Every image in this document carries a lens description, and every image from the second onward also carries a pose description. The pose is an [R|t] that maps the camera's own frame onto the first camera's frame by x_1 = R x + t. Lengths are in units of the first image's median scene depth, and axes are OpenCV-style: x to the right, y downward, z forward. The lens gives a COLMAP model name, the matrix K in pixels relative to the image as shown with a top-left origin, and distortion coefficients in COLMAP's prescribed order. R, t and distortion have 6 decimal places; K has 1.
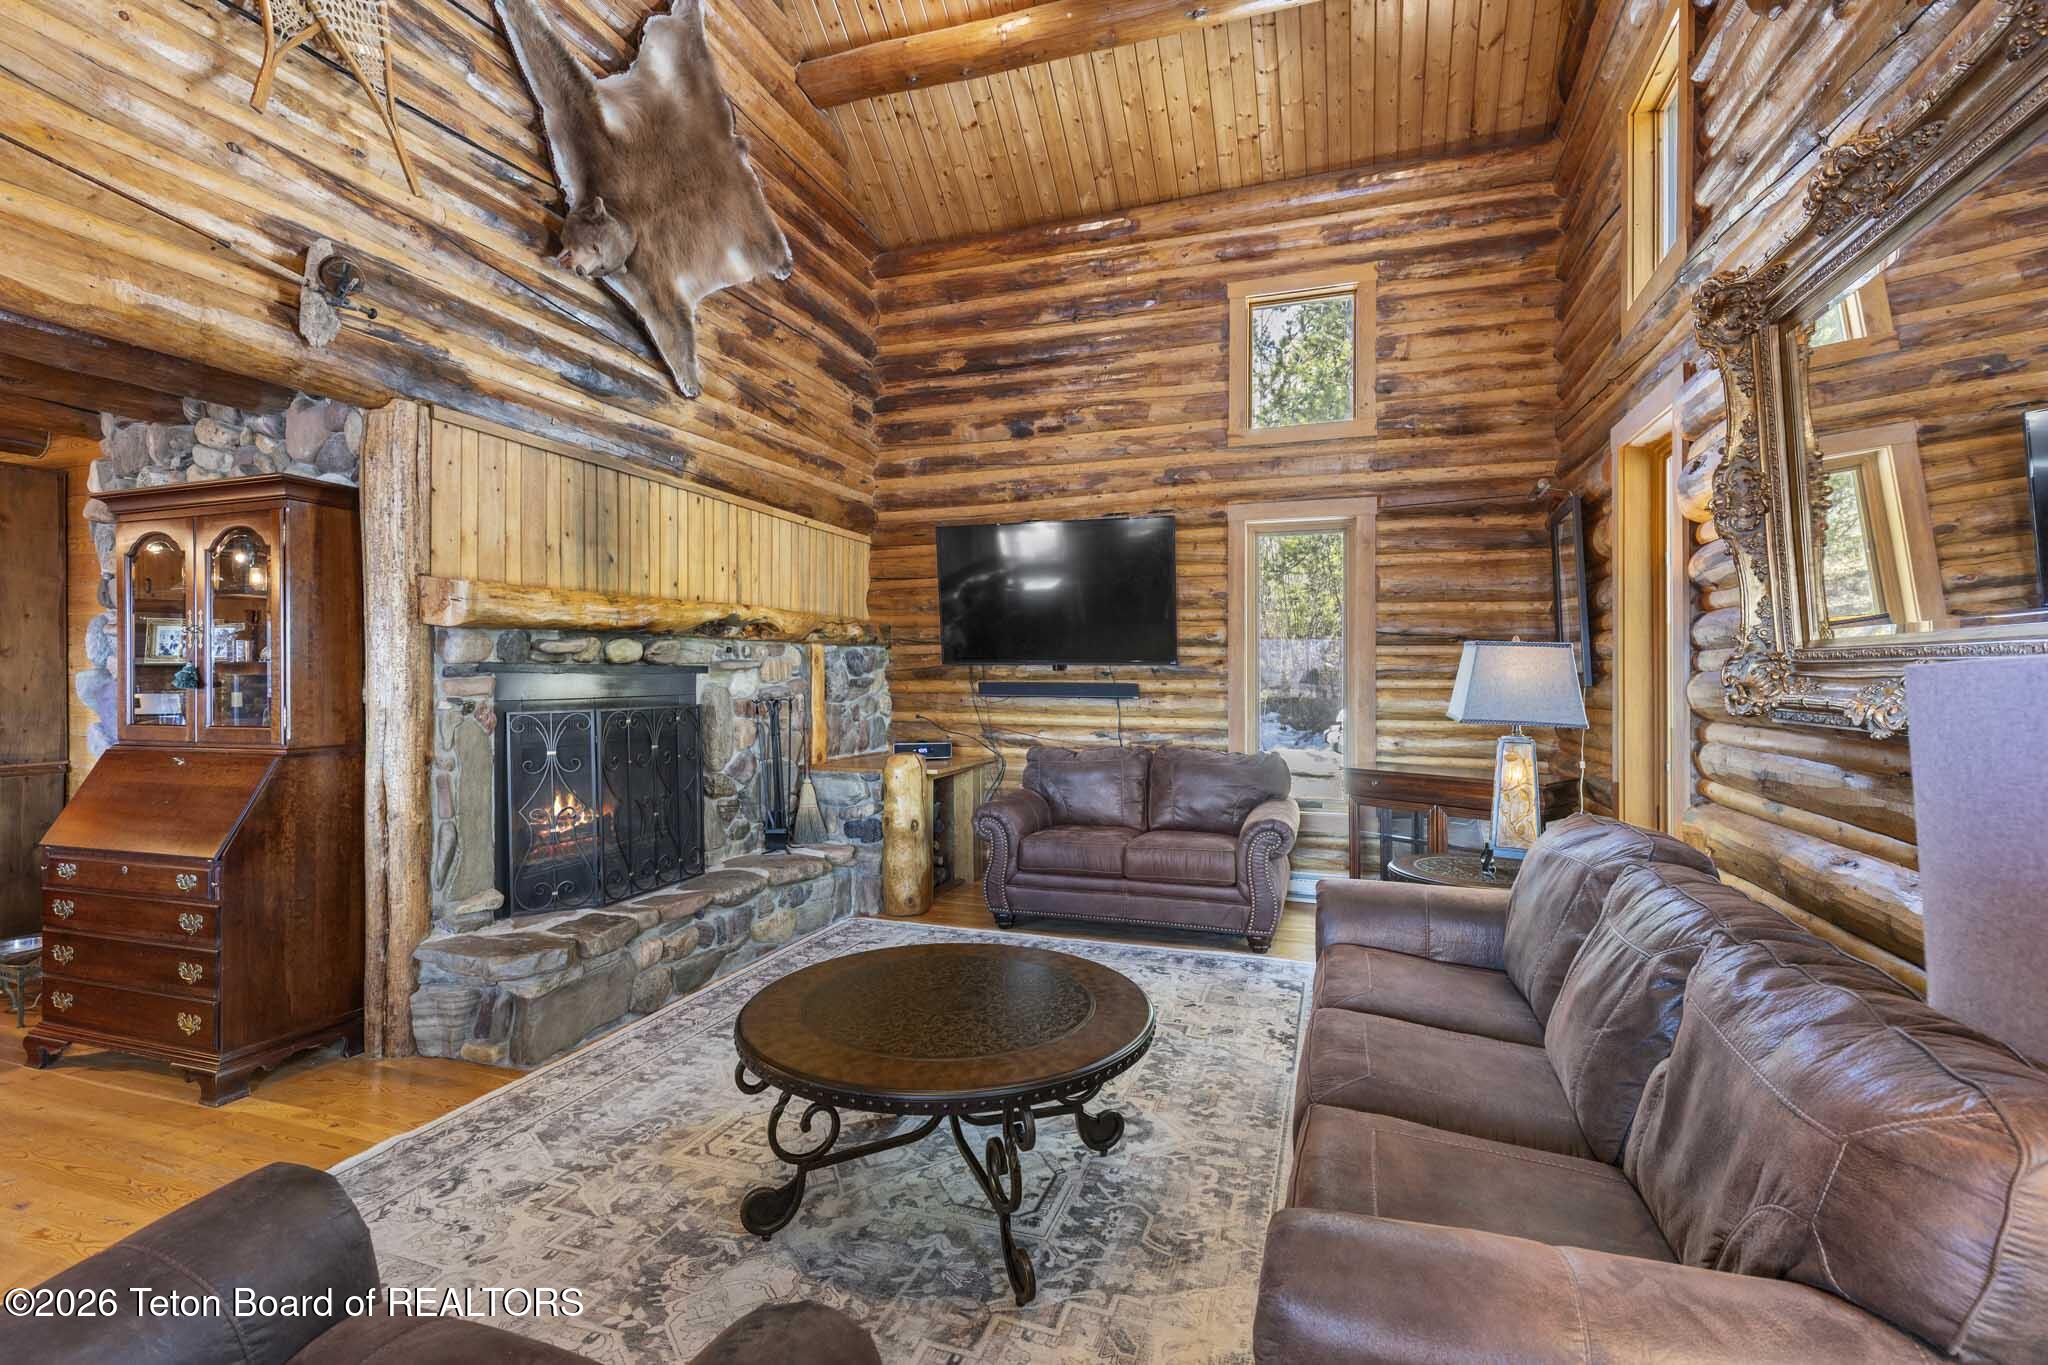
lens RADIAL K [[912.8, 0, 1014.3], [0, 912.8, 678.2], [0, 0, 1]] dist [0.005603, -0.001233]
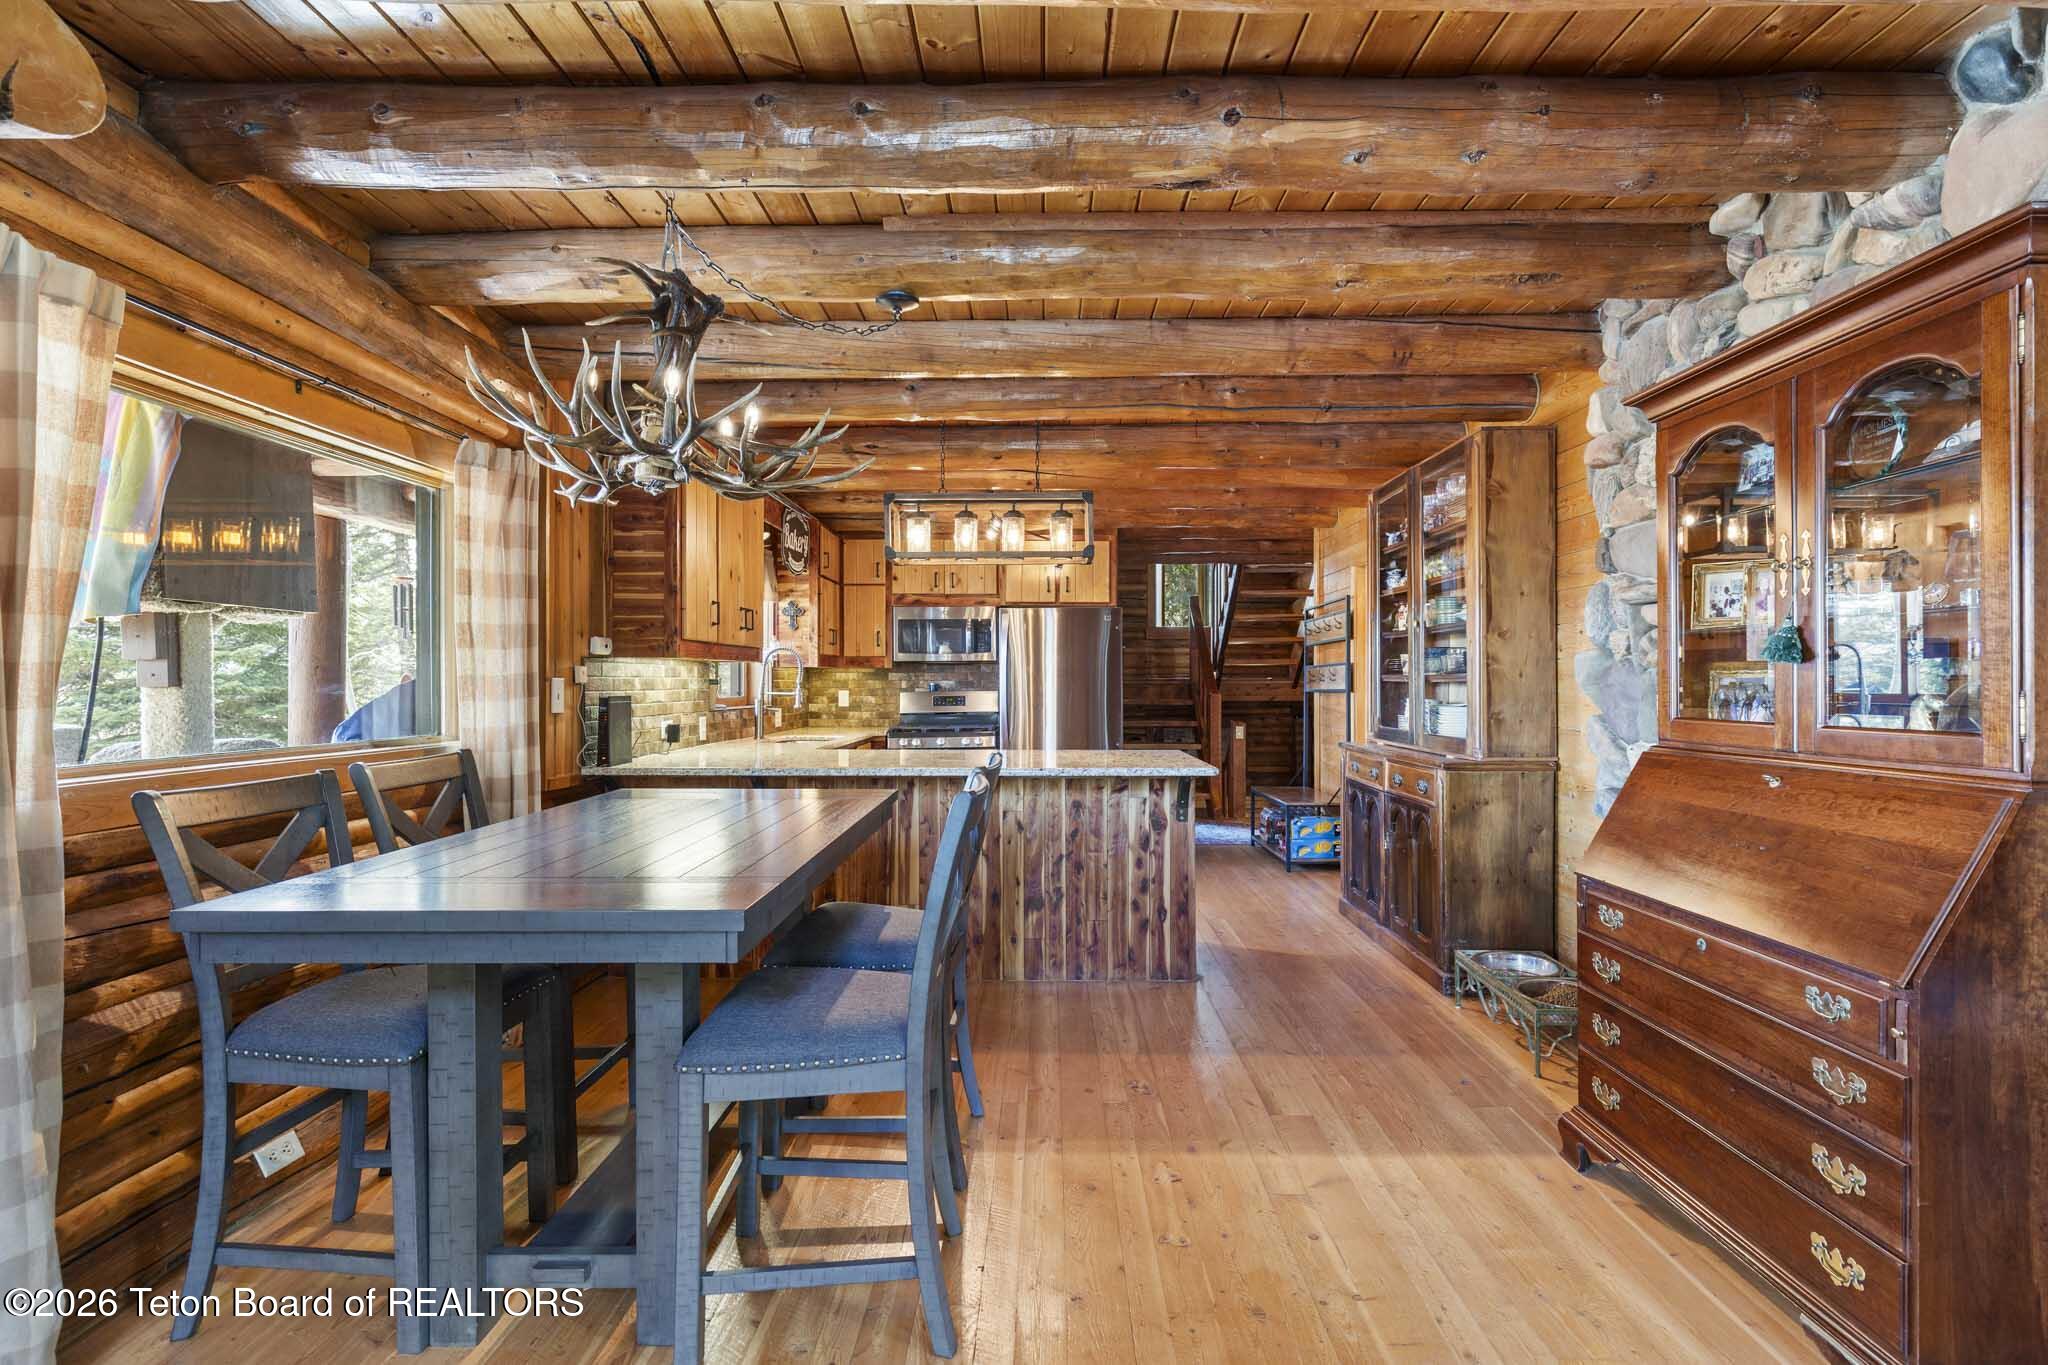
lens RADIAL K [[912.8, 0, 1030.5], [0, 912.8, 680.8], [0, 0, 1]] dist [0.005603, -0.001233]
pose [[0.313106, -0.001982, -0.949716, -0.399463], [0.001818, 0.999997, -0.001488, 0.019033], [0.949716, -0.001261, 0.313109, 0.277204]]
